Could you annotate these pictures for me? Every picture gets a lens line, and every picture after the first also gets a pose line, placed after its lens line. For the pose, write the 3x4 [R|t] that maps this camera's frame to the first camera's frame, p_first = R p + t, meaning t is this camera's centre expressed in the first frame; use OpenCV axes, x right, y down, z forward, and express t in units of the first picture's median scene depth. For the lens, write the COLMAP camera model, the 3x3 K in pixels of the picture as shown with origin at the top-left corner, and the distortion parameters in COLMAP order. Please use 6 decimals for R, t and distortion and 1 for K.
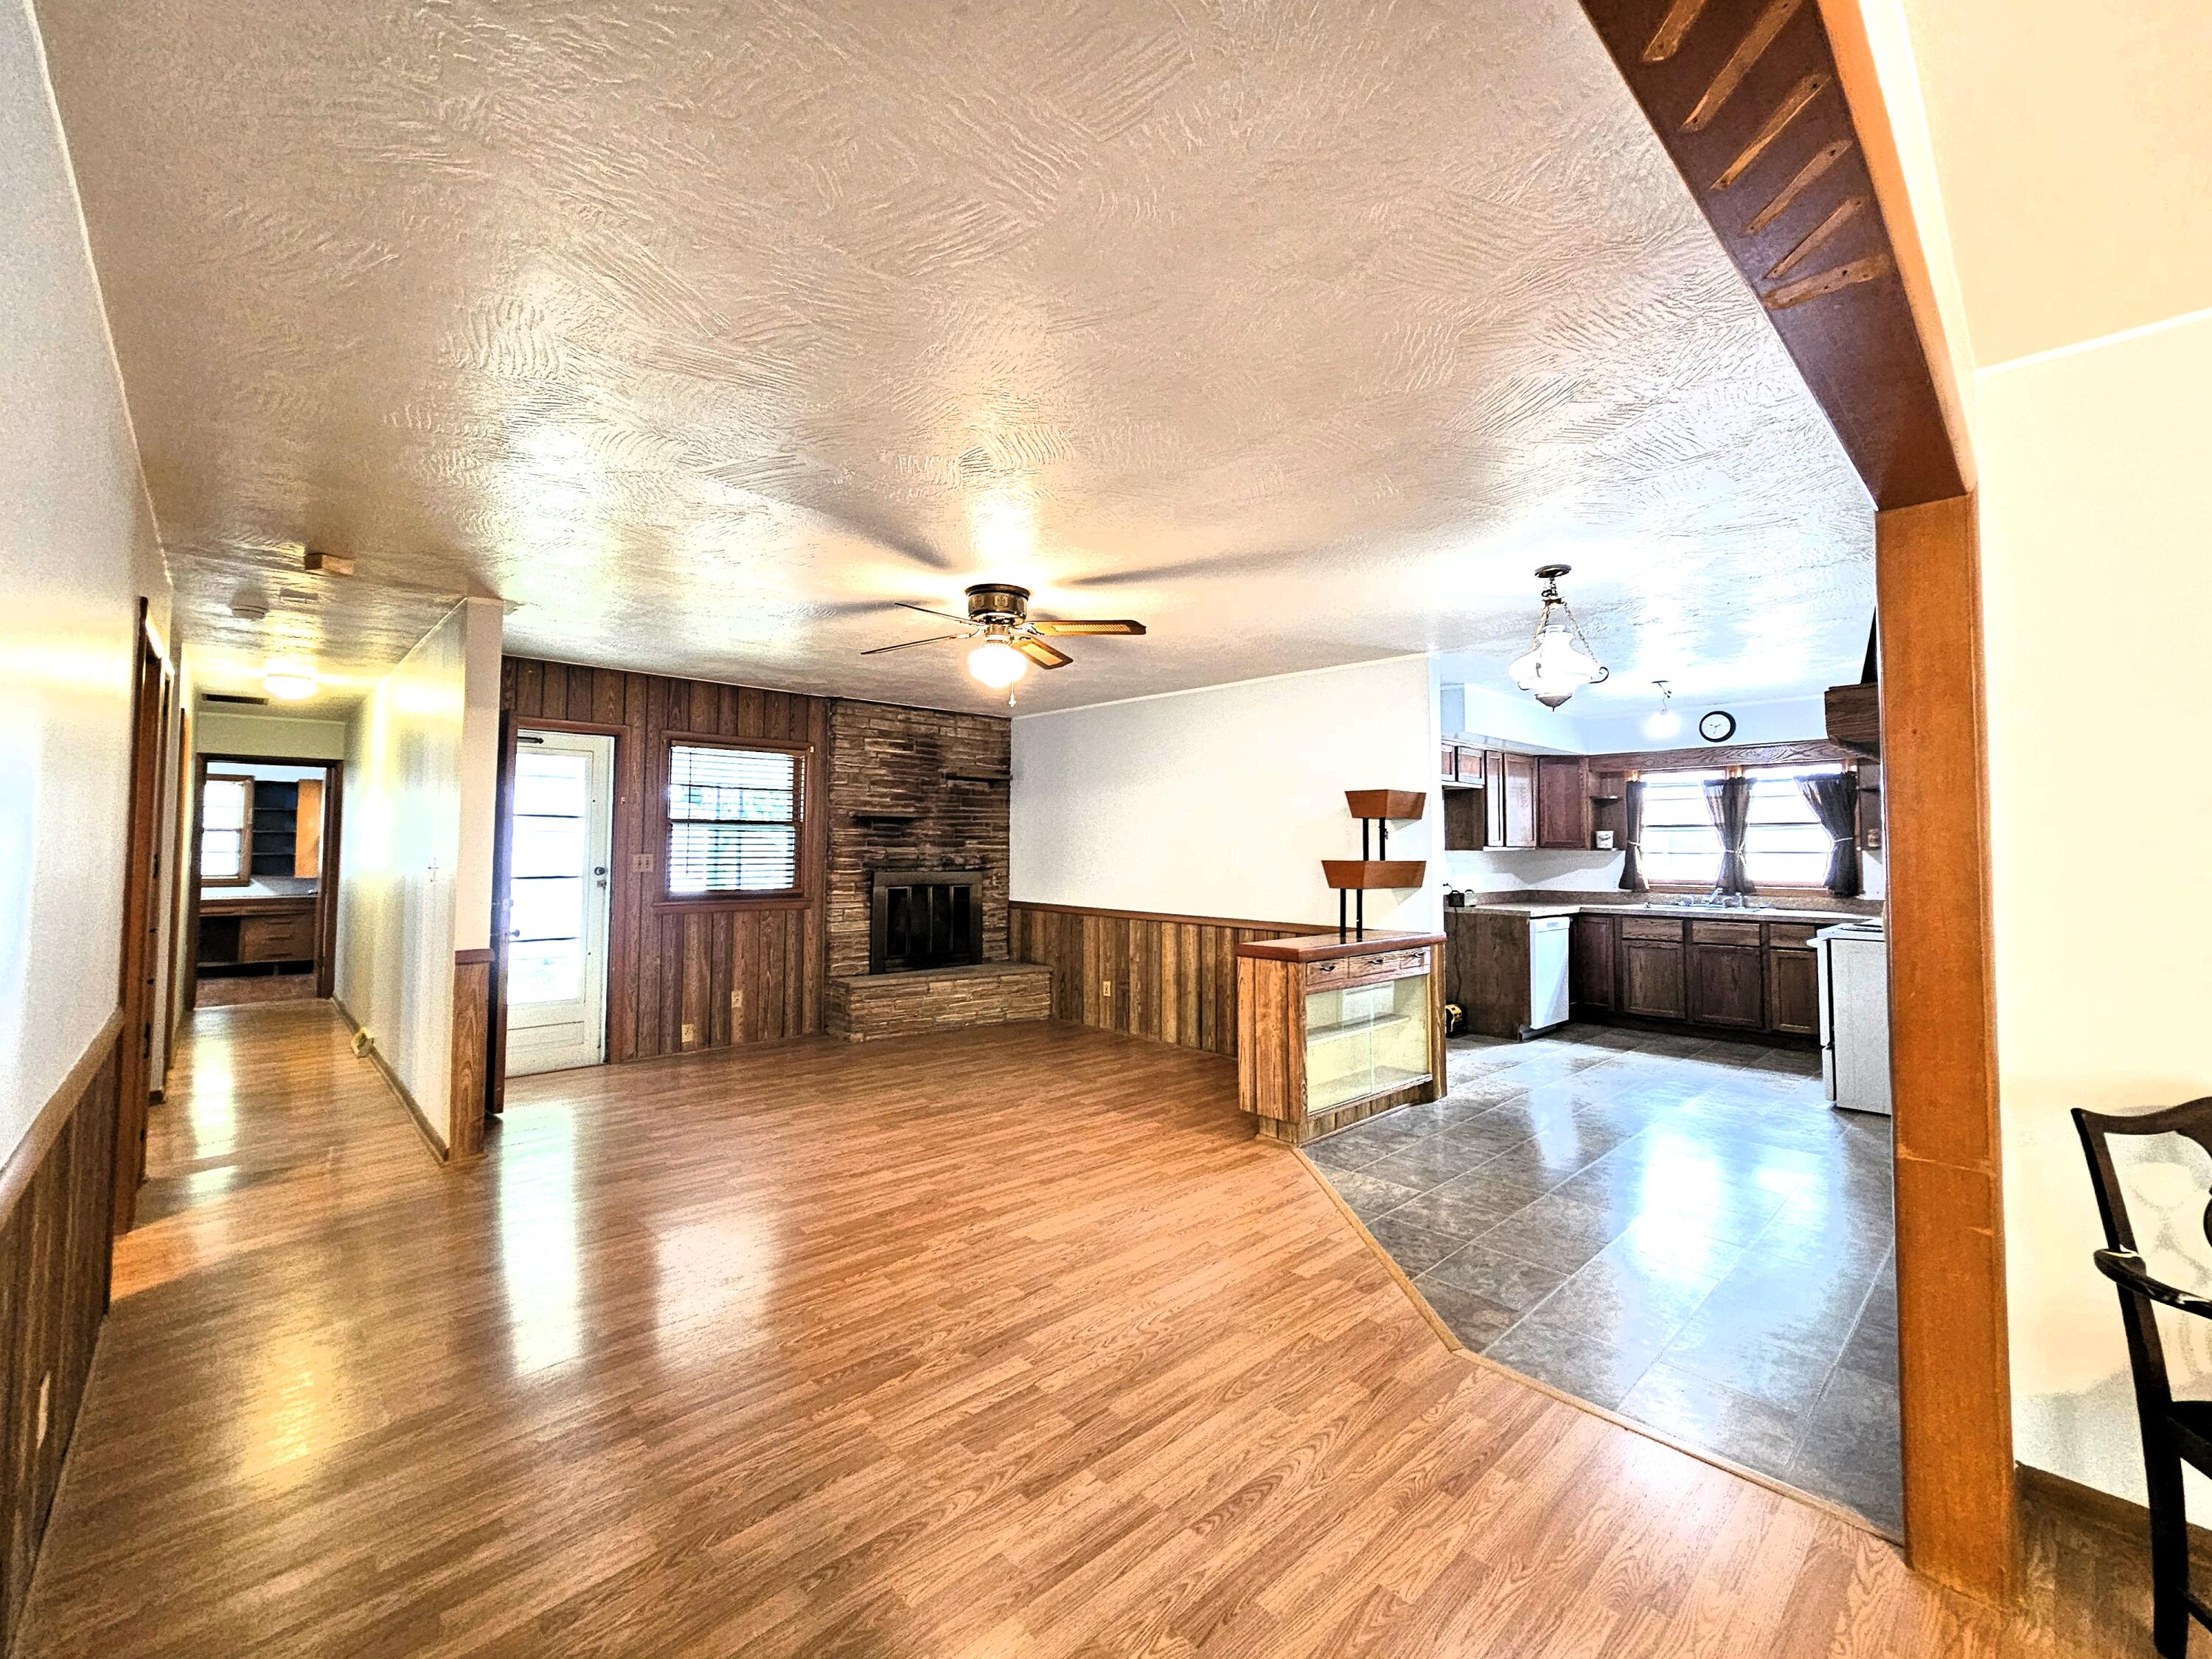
lens RADIAL K [[915.9, 0, 1107.4], [0, 915.9, 809.6], [0, 0, 1]] dist [0.001615, 0.000171]
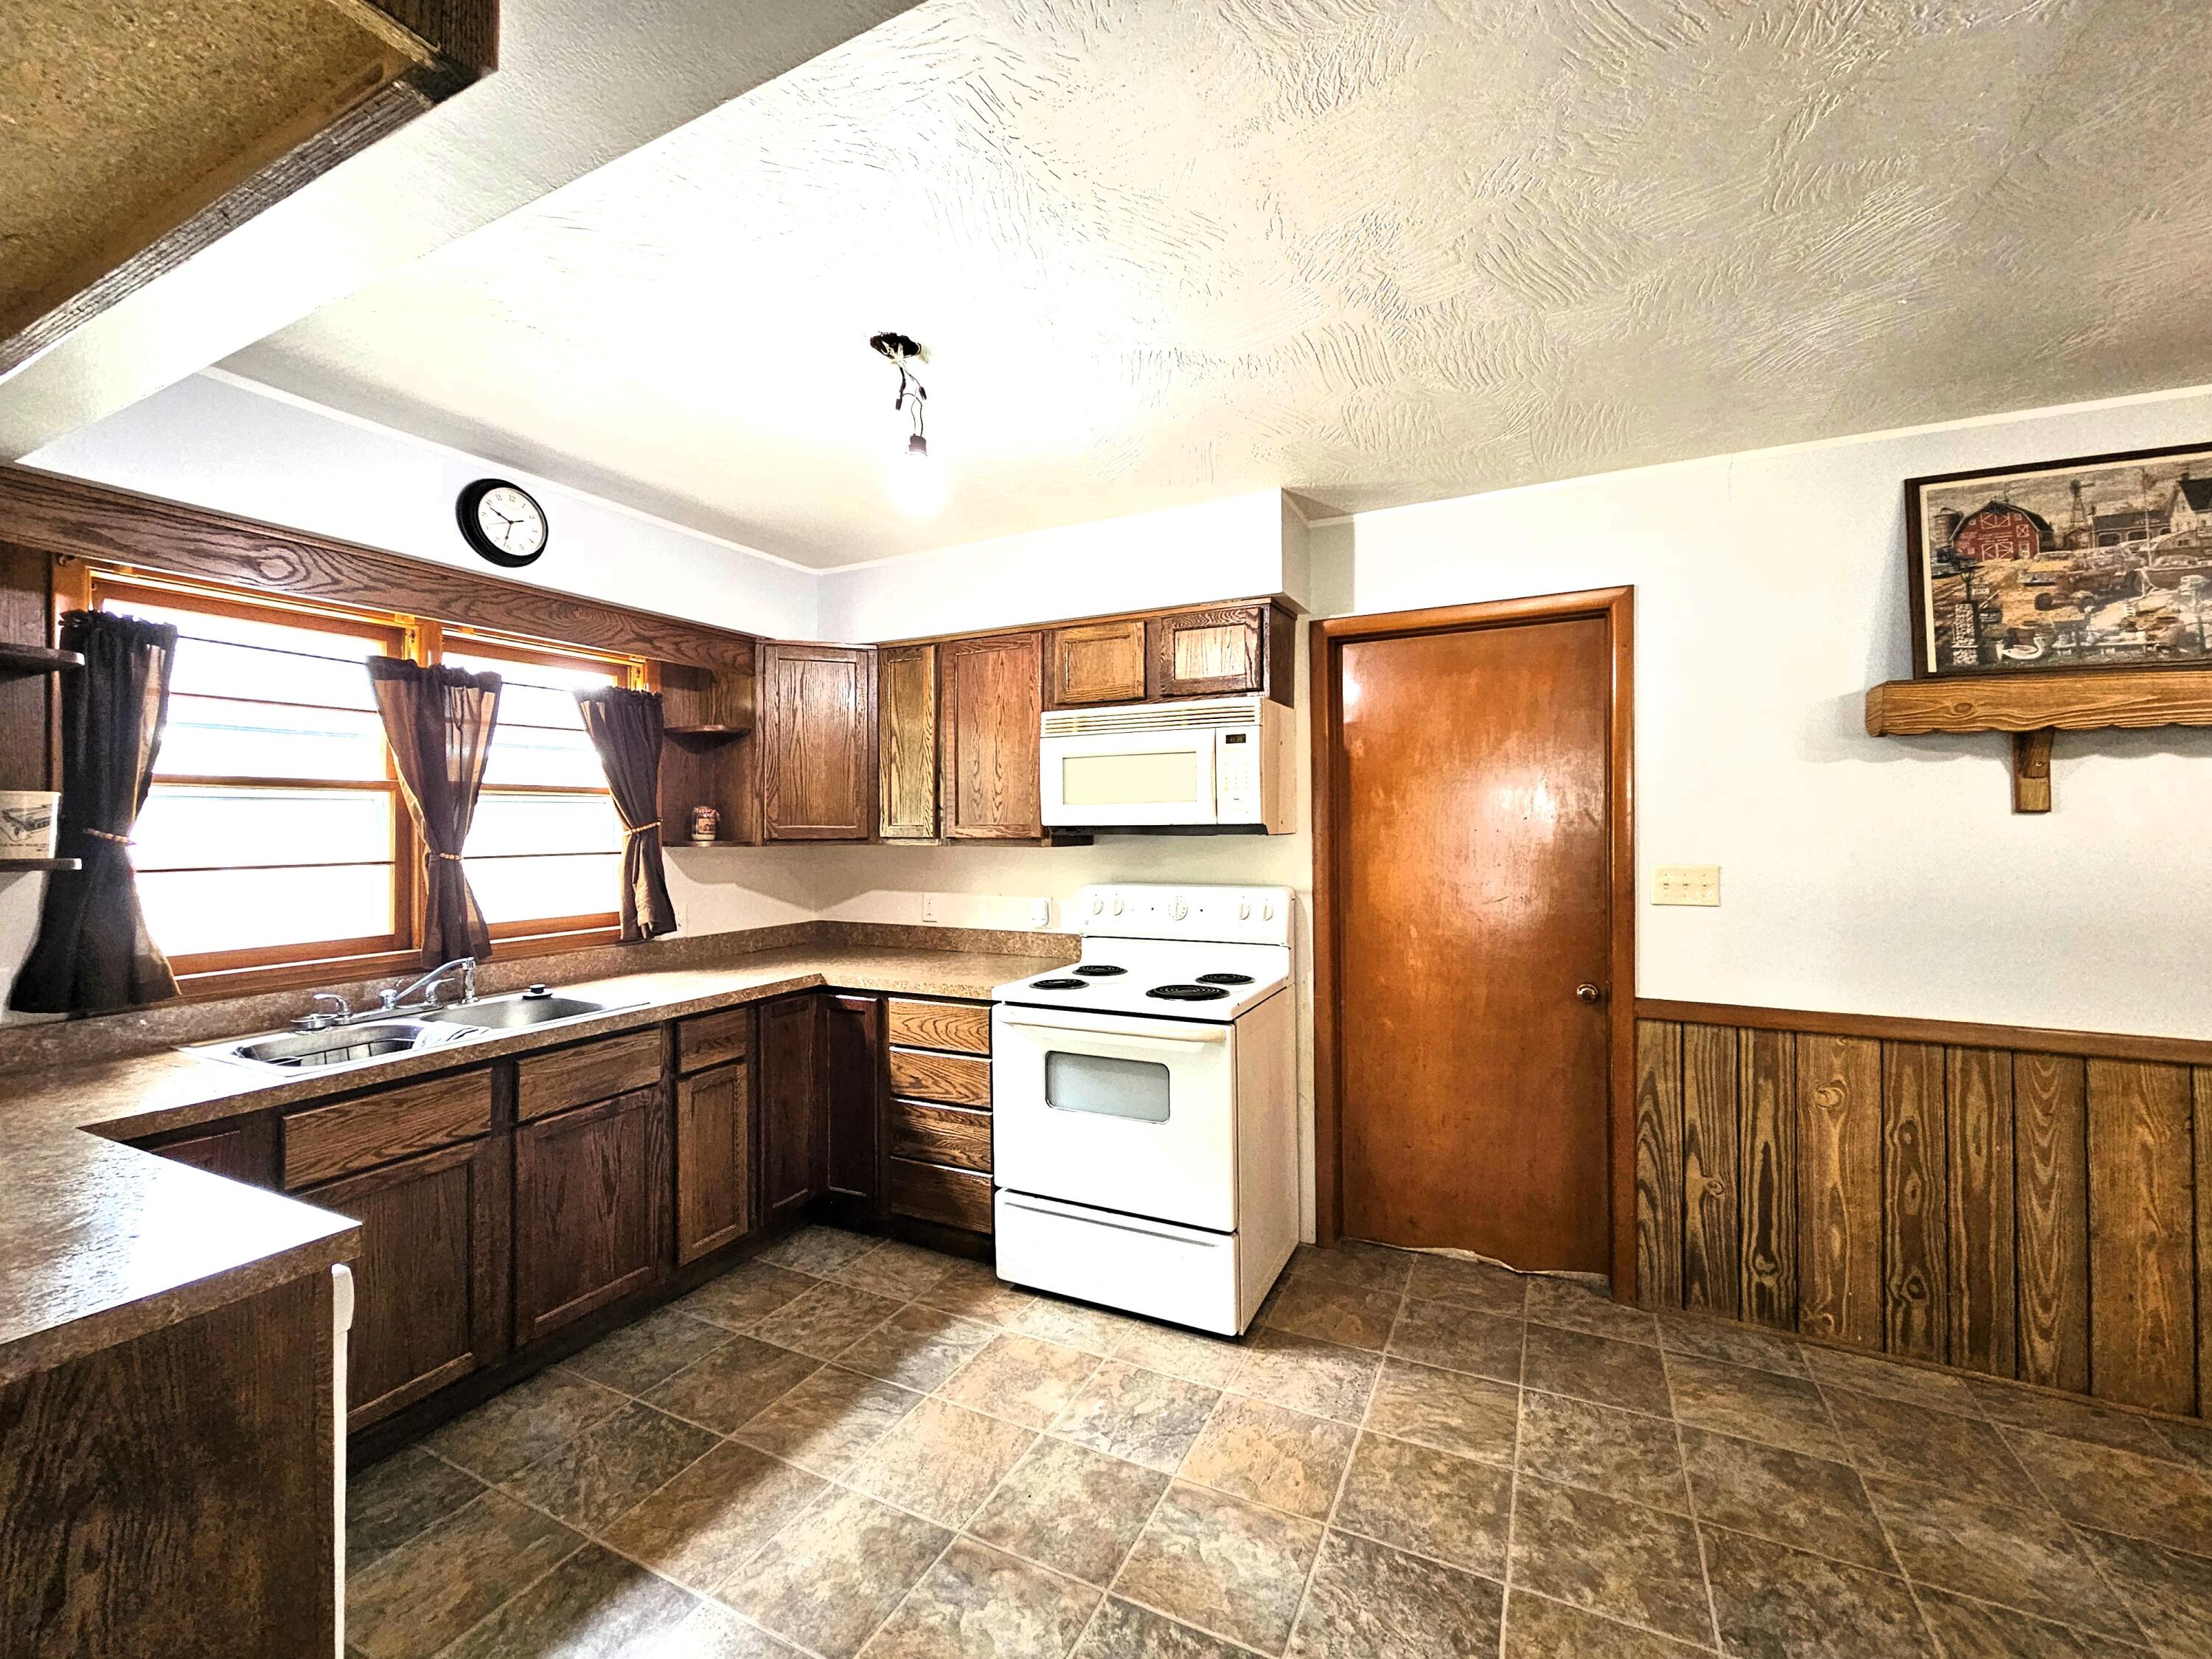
lens RADIAL K [[904.4, 0, 1111.2], [0, 904.4, 822.3], [0, 0, 1]] dist [-0.000341, 0.000501]
pose [[-0.345459, 0.005190, 0.938420, 0.242128], [-0.033692, 0.999271, -0.017929, 0.030199], [-0.937829, -0.037811, -0.345032, 0.917725]]
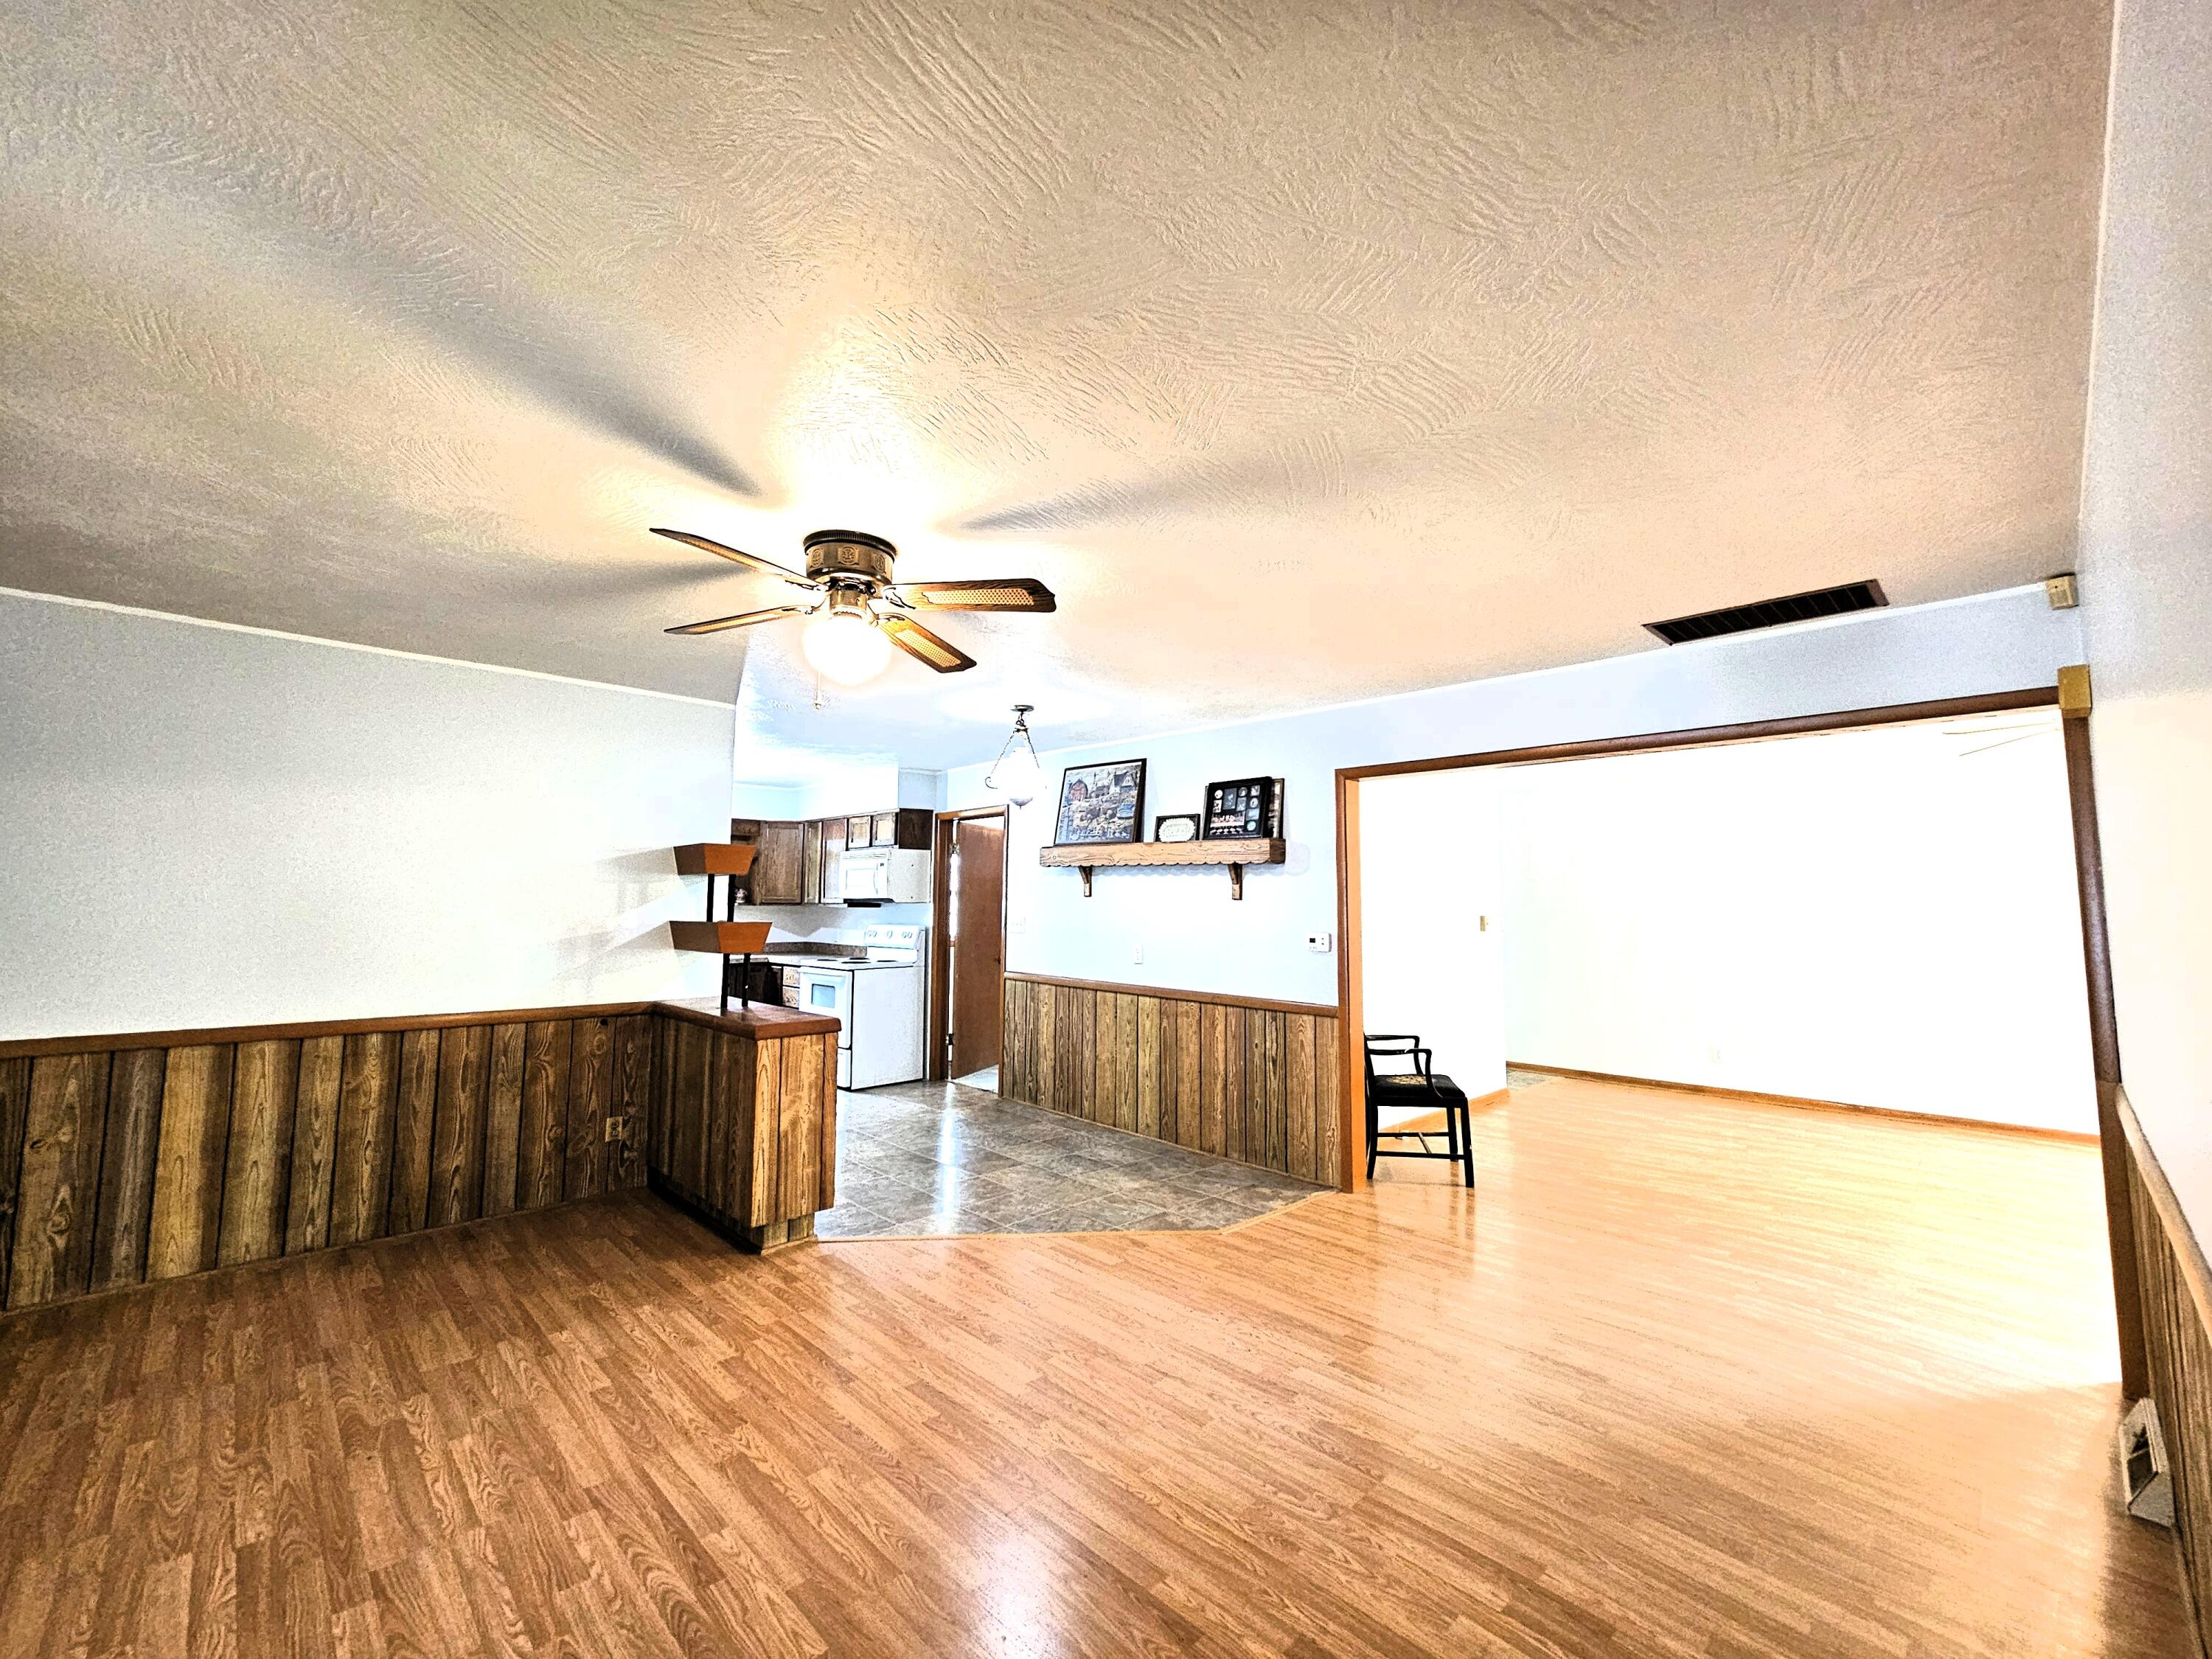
lens RADIAL K [[905.5, 0, 1103.7], [0, 905.5, 822.8], [0, 0, 1]] dist [0.002853, -0.000058]
pose [[-0.002508, 0.086984, 0.996207, -0.459106], [-0.048681, 0.995018, -0.087003, 0.013177], [-0.998811, -0.048714, 0.001738, 0.459763]]
